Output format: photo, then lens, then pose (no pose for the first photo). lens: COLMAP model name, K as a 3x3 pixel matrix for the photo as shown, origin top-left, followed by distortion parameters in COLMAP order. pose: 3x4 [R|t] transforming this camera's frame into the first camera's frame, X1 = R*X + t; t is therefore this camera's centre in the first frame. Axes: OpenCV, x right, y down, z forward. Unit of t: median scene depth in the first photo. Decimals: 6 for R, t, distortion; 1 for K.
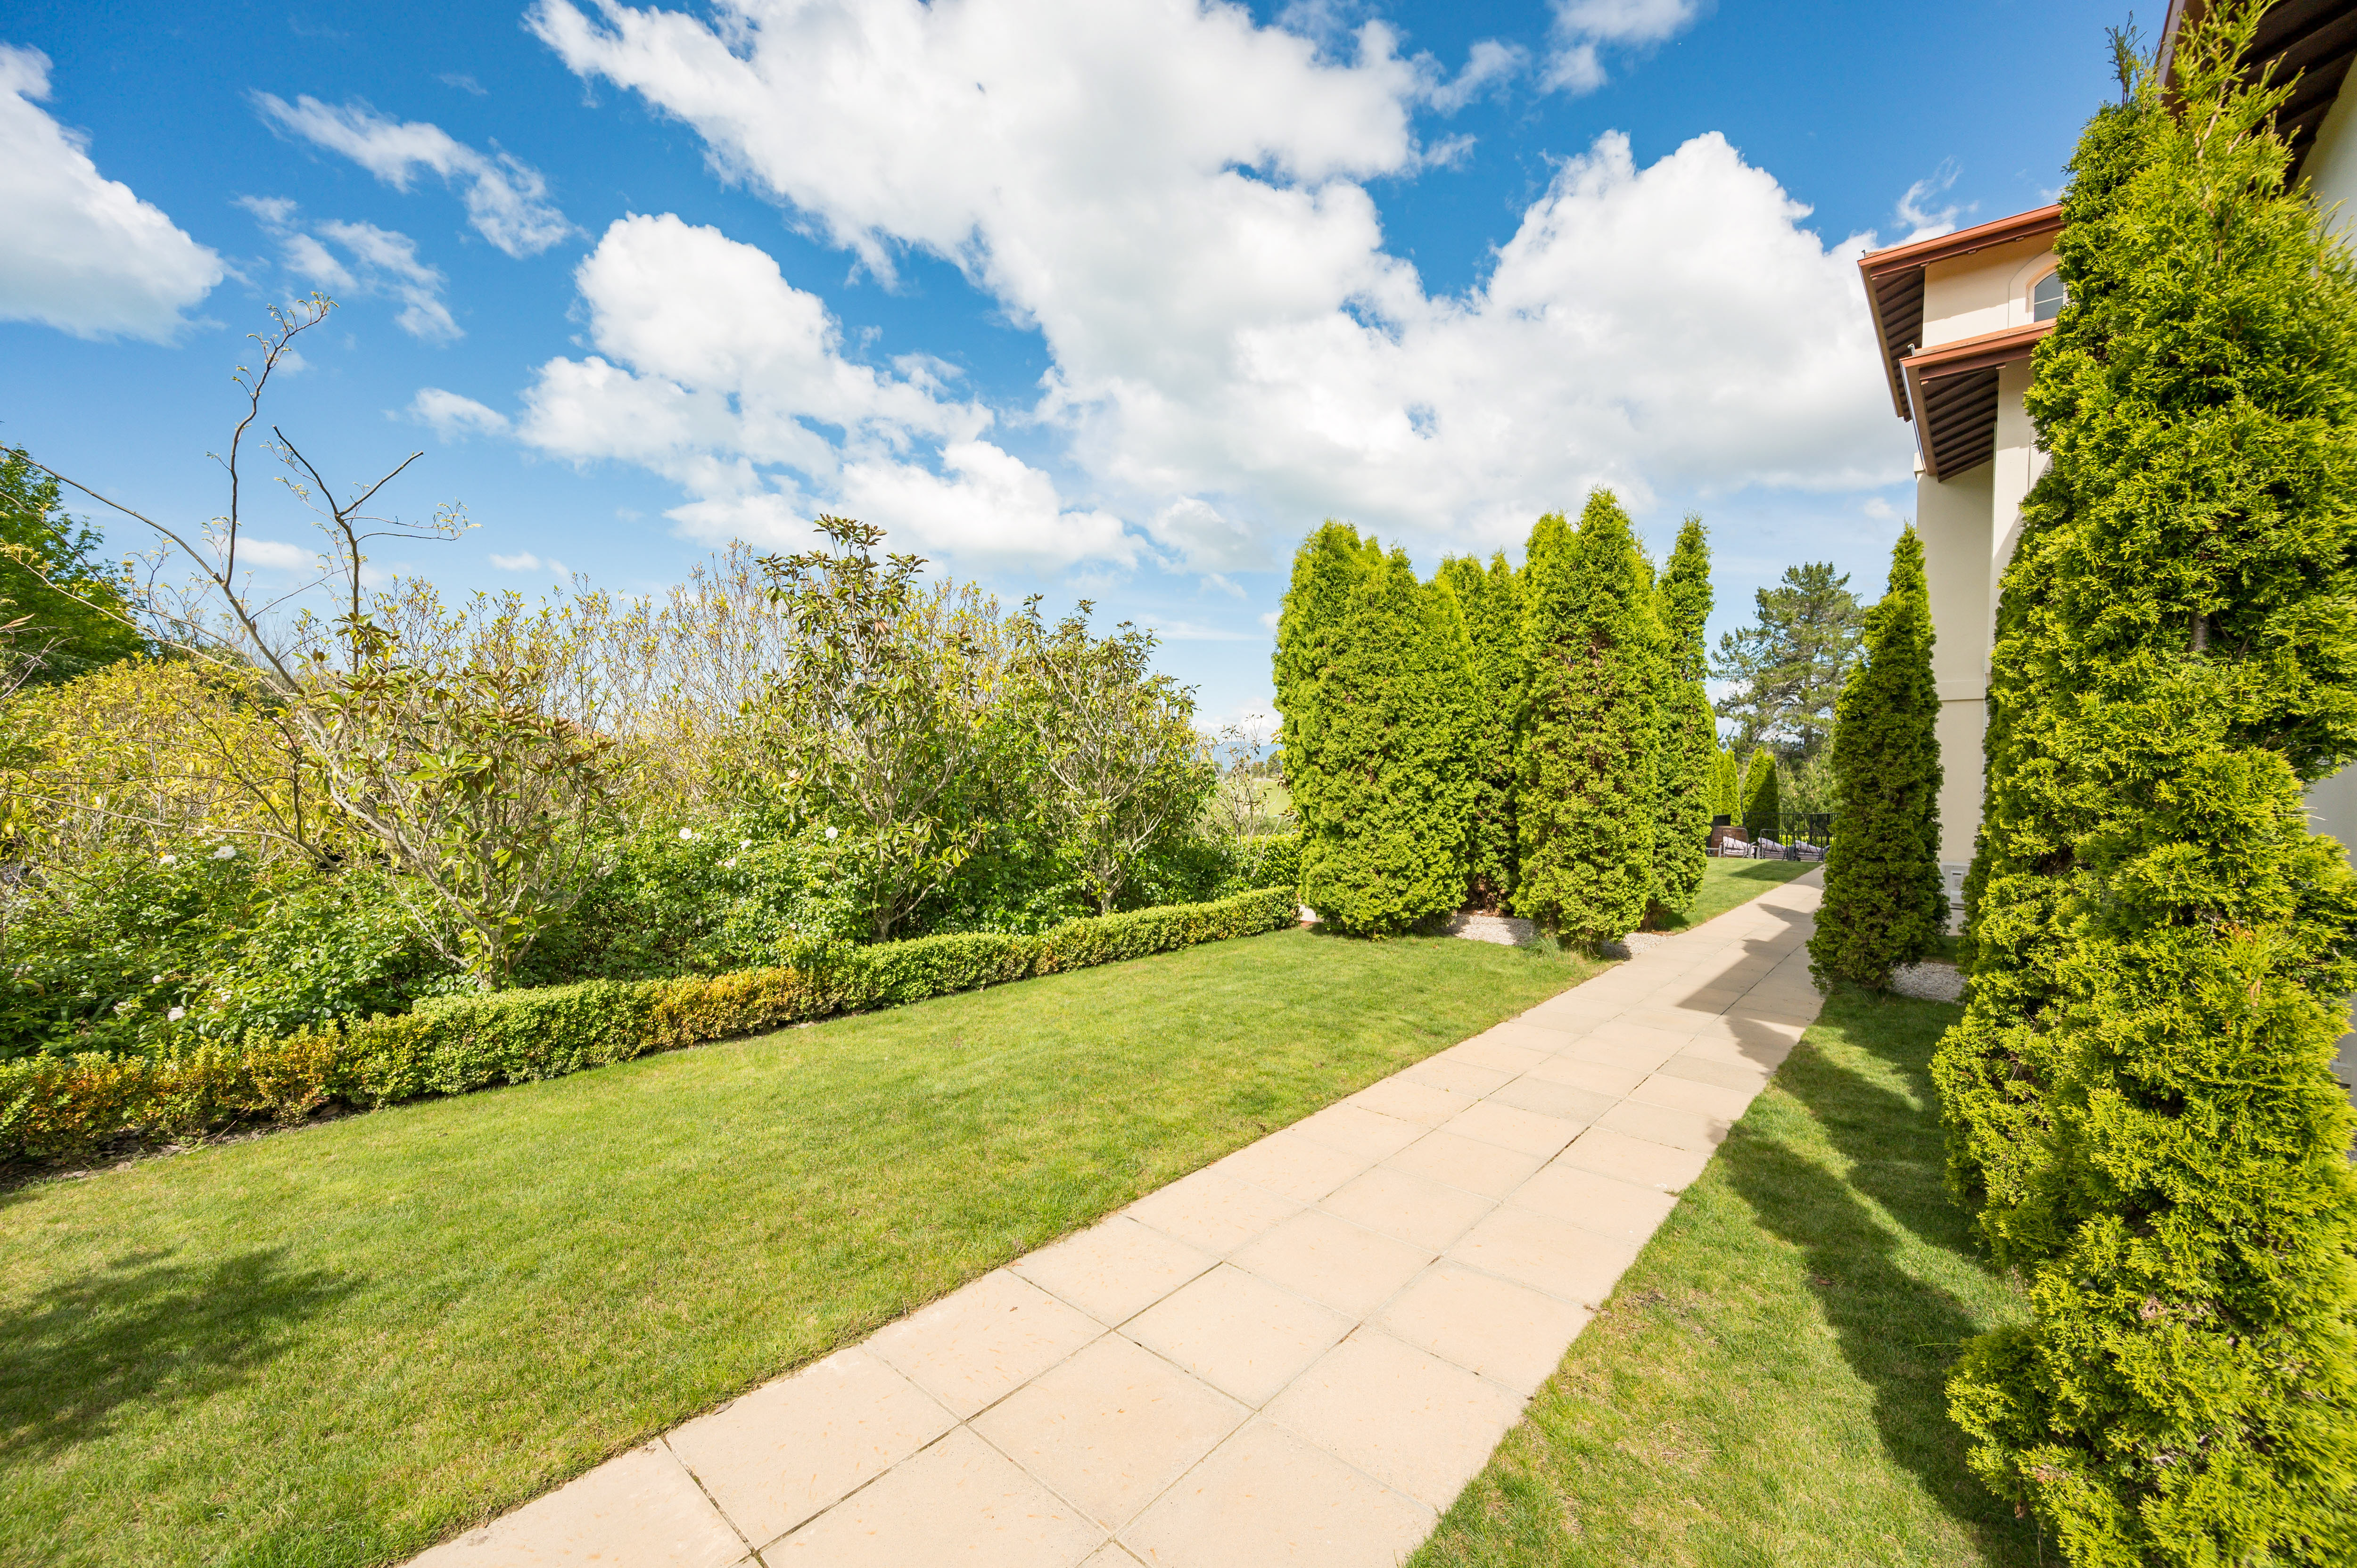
lens RADIAL K [[962.2, 0, 1177.5], [0, 962.2, 777.4], [0, 0, 1]] dist [-0.004551, 0.000279]
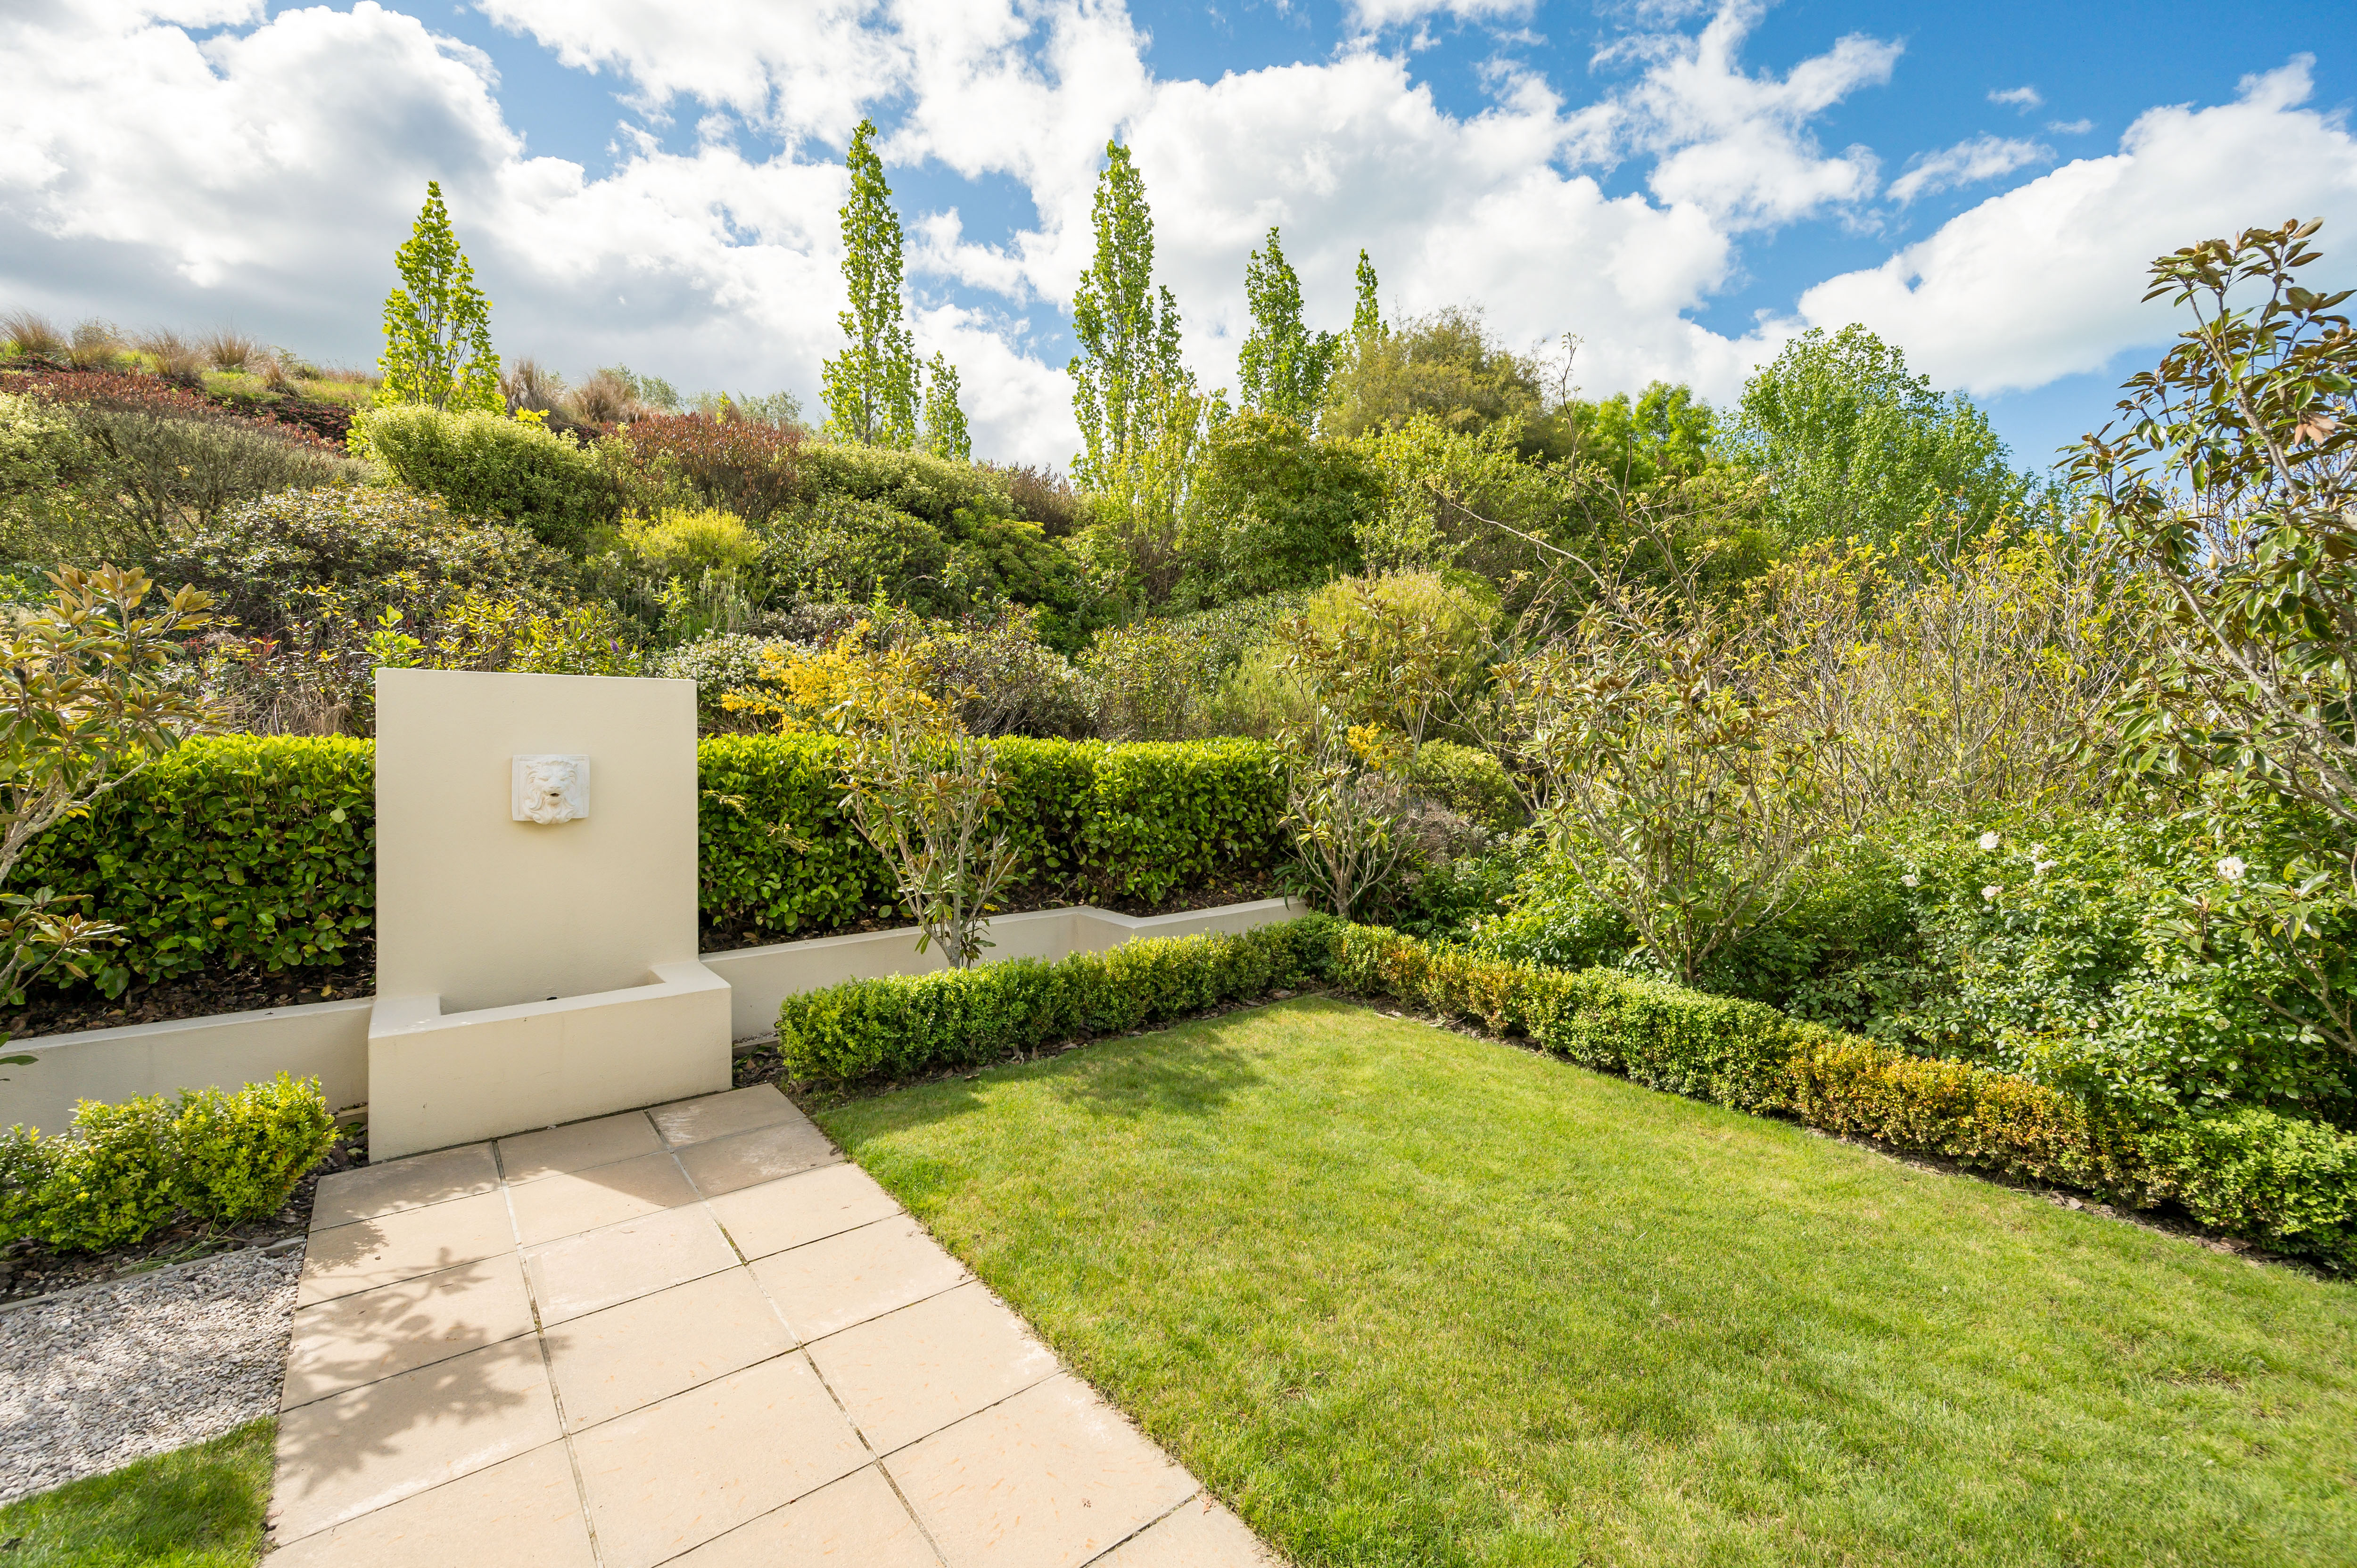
lens RADIAL K [[962.2, 0, 1177.5], [0, 962.2, 773.0], [0, 0, 1]] dist [-0.004551, 0.000279]
pose [[-0.177395, 0.021935, -0.983895, 0.314564], [-0.014866, 0.999578, 0.024965, 0.004557], [0.984027, 0.019055, -0.176994, 0.754849]]
